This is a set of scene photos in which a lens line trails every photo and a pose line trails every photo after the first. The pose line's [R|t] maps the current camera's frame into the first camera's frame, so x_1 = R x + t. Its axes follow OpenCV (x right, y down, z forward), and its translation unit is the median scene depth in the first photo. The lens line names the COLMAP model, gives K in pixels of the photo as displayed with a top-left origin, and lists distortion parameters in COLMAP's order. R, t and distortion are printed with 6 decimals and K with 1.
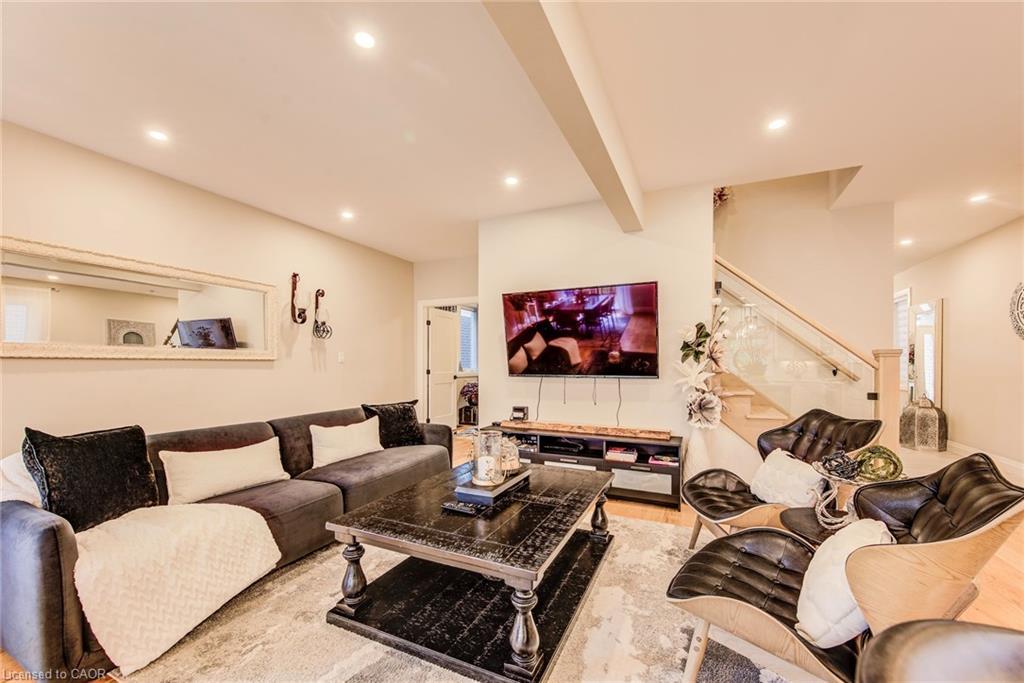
lens RADIAL K [[397.9, 0, 509.3], [0, 397.9, 366.1], [0, 0, 1]] dist [-0.004662, -0.001930]
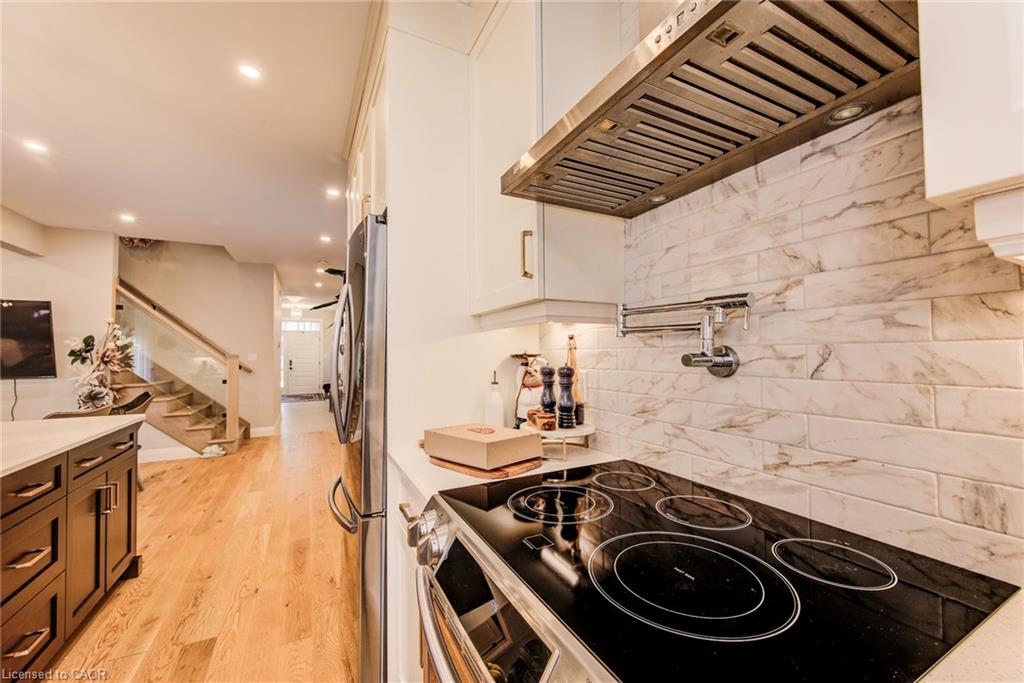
lens RADIAL K [[397.9, 0, 519.5], [0, 397.9, 341.5], [0, 0, 1]] dist [-0.004662, -0.001930]
pose [[0.598873, 0.014215, 0.800718, 0.274768], [0.017861, 0.999357, -0.031100, -0.020136], [-0.800645, 0.032926, 0.598234, -0.989370]]
